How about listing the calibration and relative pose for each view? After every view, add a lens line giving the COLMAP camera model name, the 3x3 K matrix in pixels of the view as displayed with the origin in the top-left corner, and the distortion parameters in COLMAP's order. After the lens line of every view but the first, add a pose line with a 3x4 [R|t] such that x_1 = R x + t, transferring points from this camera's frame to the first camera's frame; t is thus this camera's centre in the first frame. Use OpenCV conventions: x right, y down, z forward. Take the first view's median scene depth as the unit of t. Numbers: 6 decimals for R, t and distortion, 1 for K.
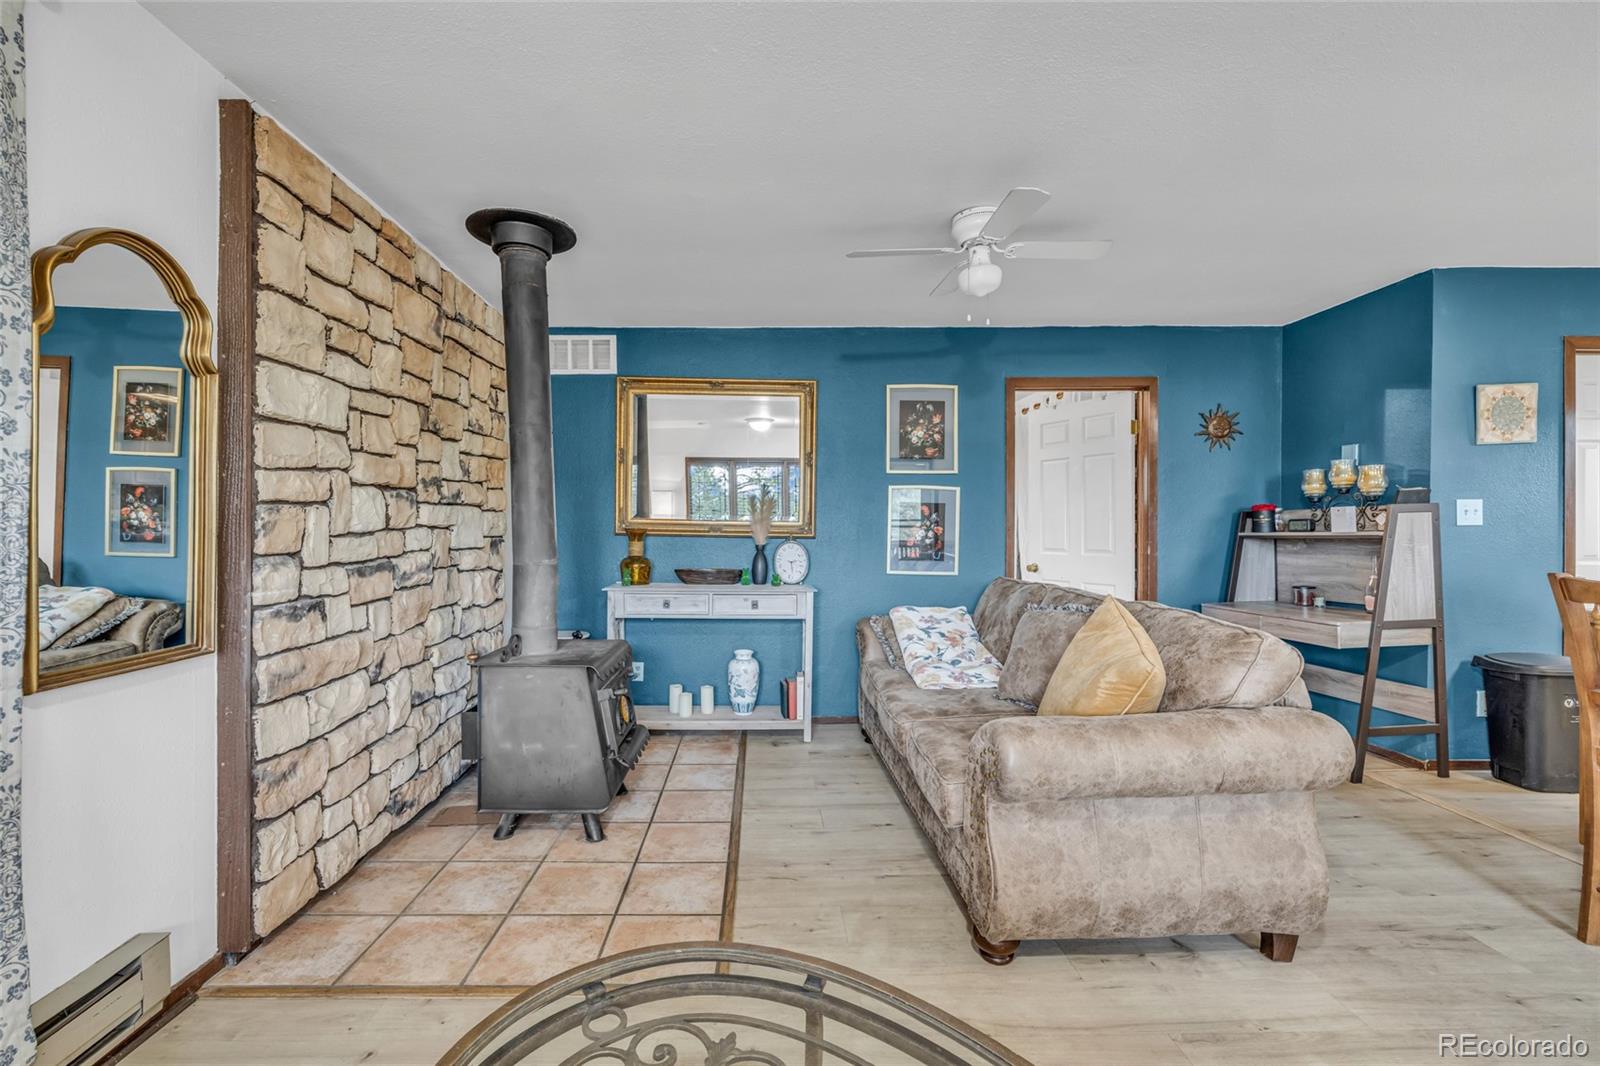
lens RADIAL K [[670.8, 0, 797.2], [0, 670.8, 531.4], [0, 0, 1]] dist [-0.000199, -0.000284]
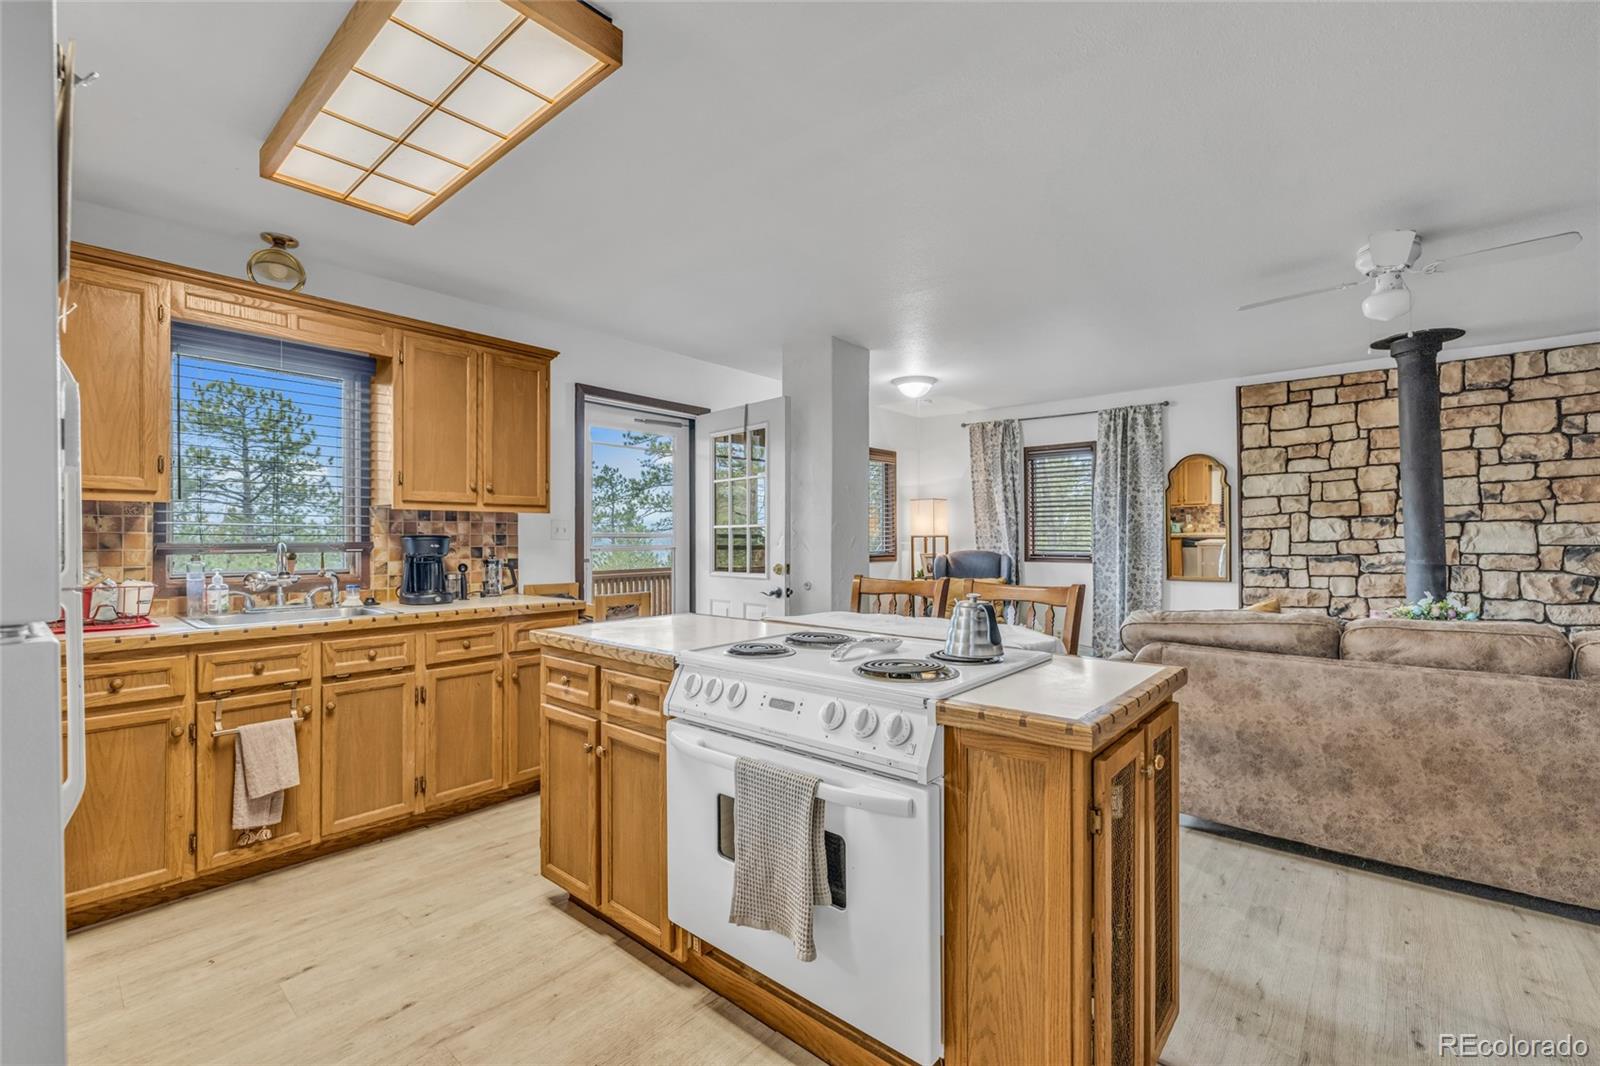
lens RADIAL K [[670.8, 0, 801.4], [0, 670.8, 536.7], [0, 0, 1]] dist [-0.000199, -0.000284]
pose [[-0.669215, -0.001111, -0.743068, 1.964440], [0.000817, 0.999997, -0.002230, -0.008005], [0.743069, -0.002099, -0.669212, 1.208283]]
